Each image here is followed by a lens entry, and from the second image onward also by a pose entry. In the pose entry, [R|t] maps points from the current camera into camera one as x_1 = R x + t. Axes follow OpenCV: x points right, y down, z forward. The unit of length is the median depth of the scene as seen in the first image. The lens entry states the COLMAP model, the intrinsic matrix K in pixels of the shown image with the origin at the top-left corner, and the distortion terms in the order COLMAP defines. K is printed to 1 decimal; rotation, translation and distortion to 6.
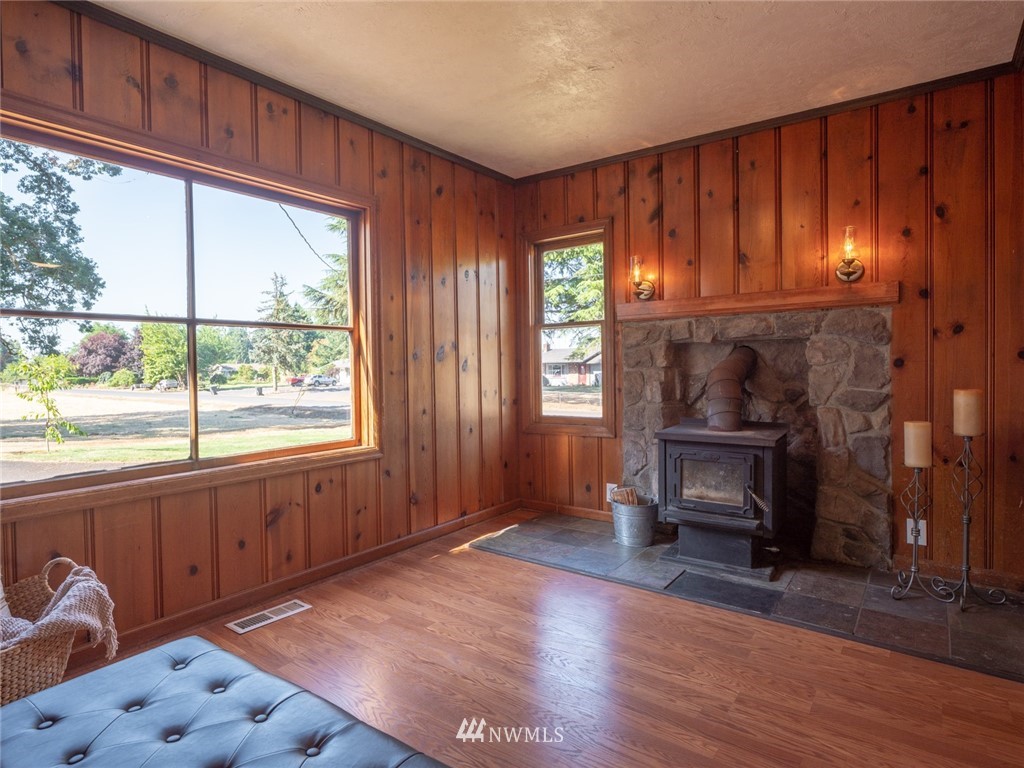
lens RADIAL K [[571.4, 0, 510.3], [0, 571.4, 375.0], [0, 0, 1]] dist [-0.005114, -0.000465]
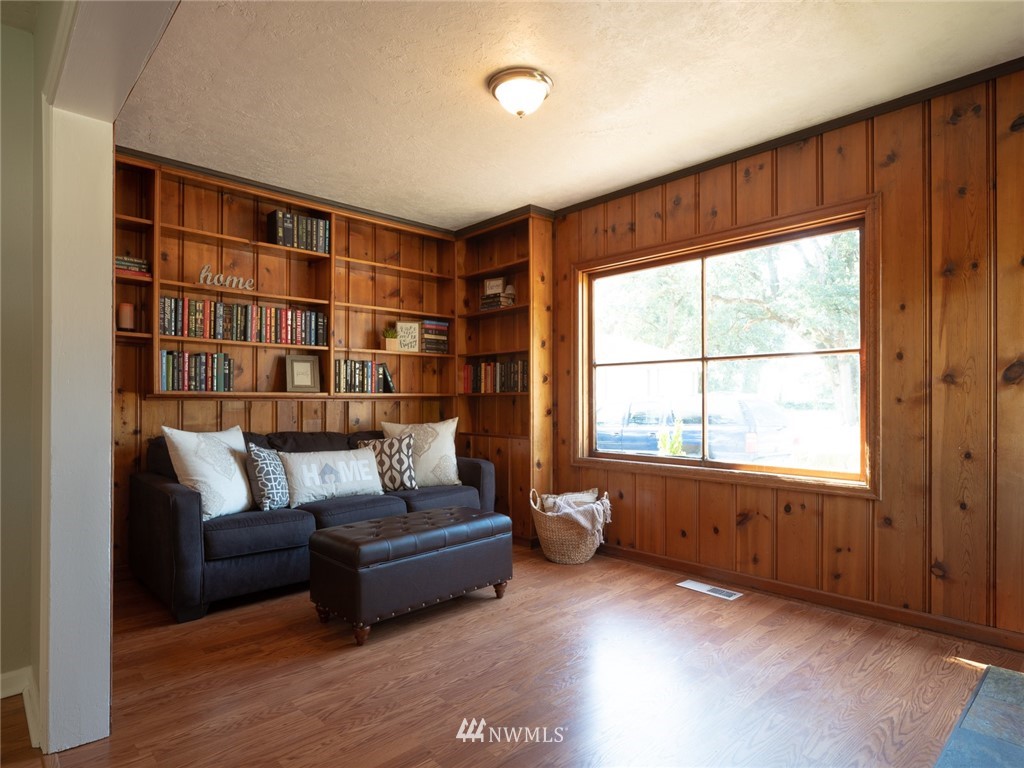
lens RADIAL K [[580.7, 0, 510.8], [0, 580.7, 400.1], [0, 0, 1]] dist [-0.000337, 0.000056]
pose [[-0.180166, 0.016428, -0.983499, 0.789211], [-0.011510, 0.999757, 0.018808, -0.014437], [0.983569, 0.014708, -0.179933, 0.684582]]
